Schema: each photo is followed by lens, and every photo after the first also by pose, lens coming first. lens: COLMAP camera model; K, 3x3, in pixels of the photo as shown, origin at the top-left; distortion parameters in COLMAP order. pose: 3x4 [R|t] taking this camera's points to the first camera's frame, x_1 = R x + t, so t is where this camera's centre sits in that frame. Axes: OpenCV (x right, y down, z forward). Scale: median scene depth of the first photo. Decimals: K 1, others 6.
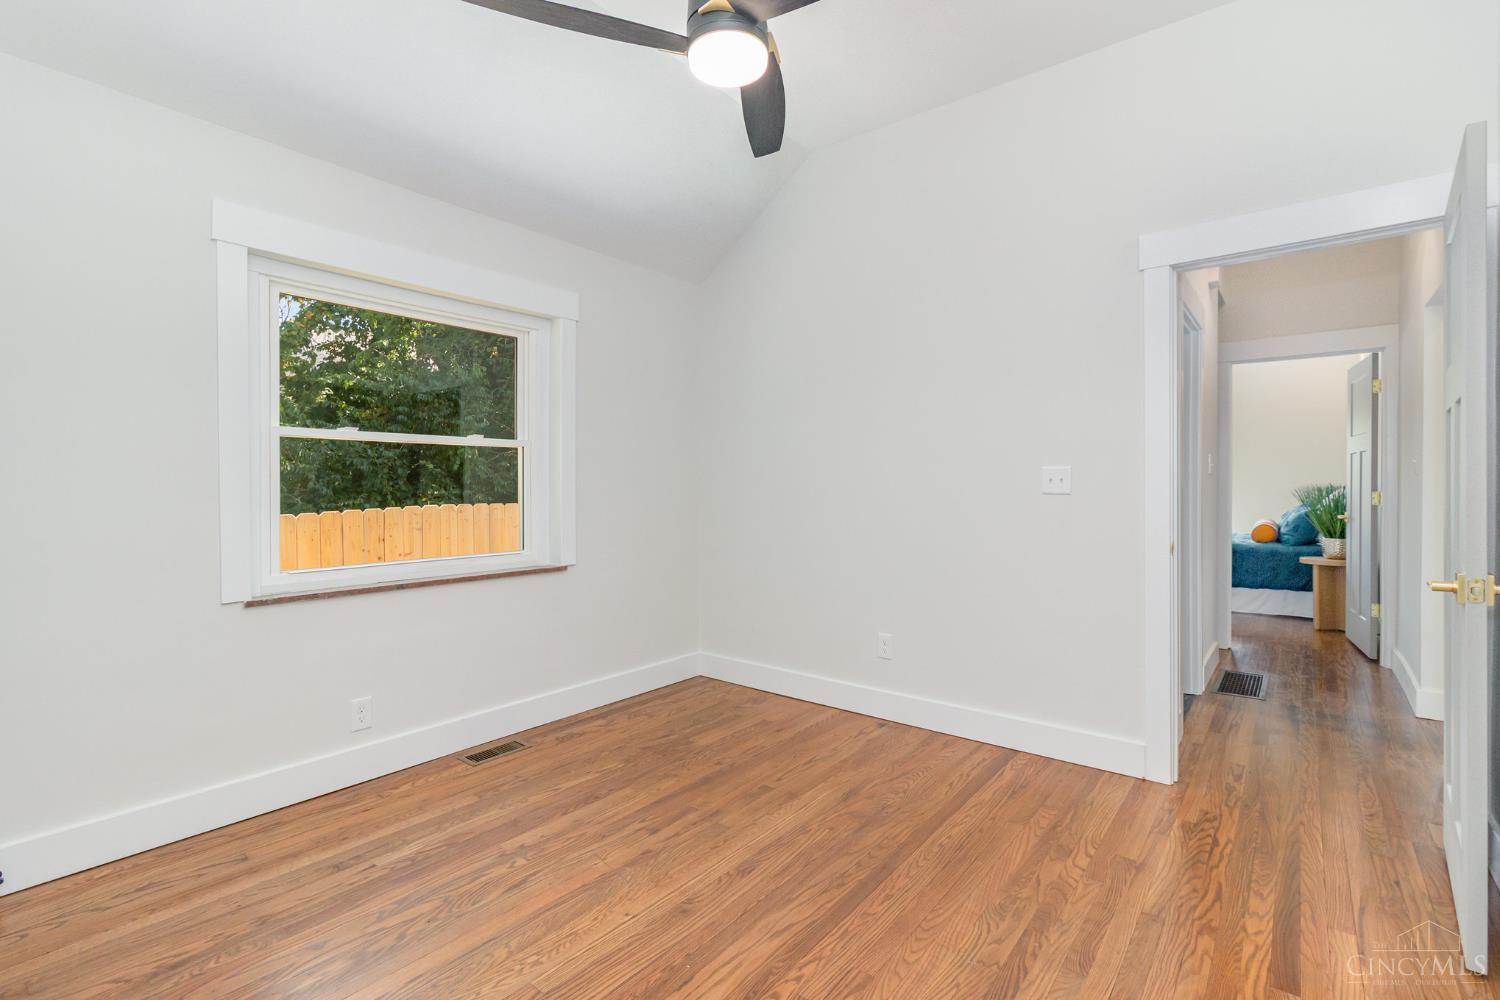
lens RADIAL K [[695.1, 0, 751.4], [0, 695.1, 492.1], [0, 0, 1]] dist [0.003000, -0.001553]
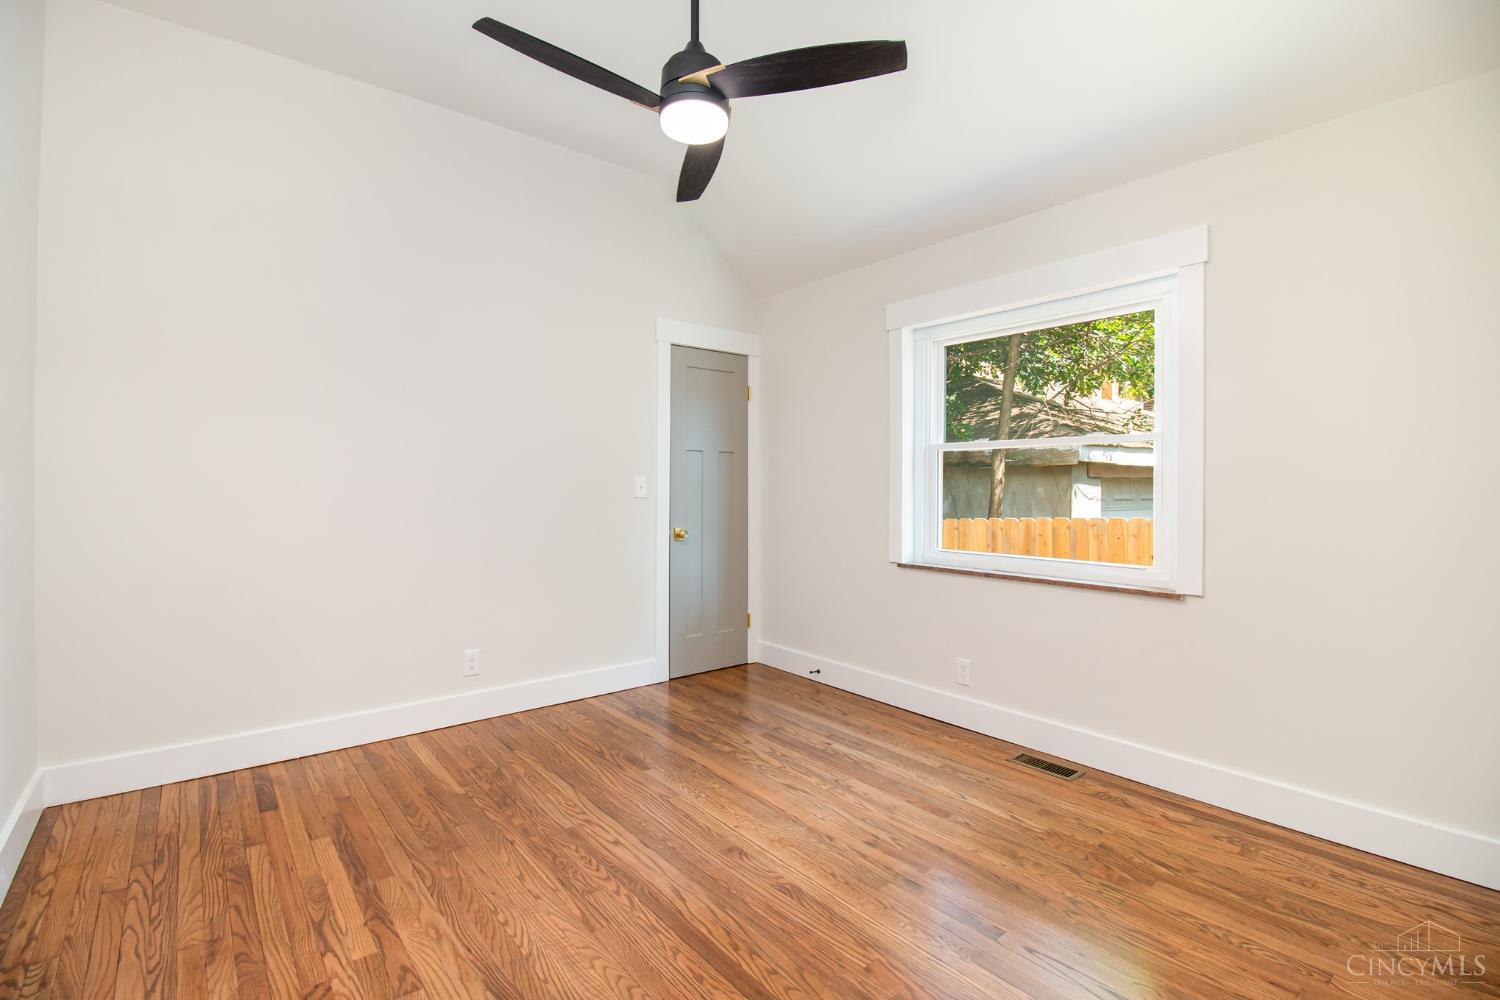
lens RADIAL K [[695.1, 0, 751.7], [0, 695.1, 496.1], [0, 0, 1]] dist [0.003000, -0.001553]
pose [[-0.223236, 0.012478, -0.974684, 0.772275], [-0.008573, 0.999854, 0.014763, -0.009576], [0.974727, 0.011652, -0.223097, 0.966354]]
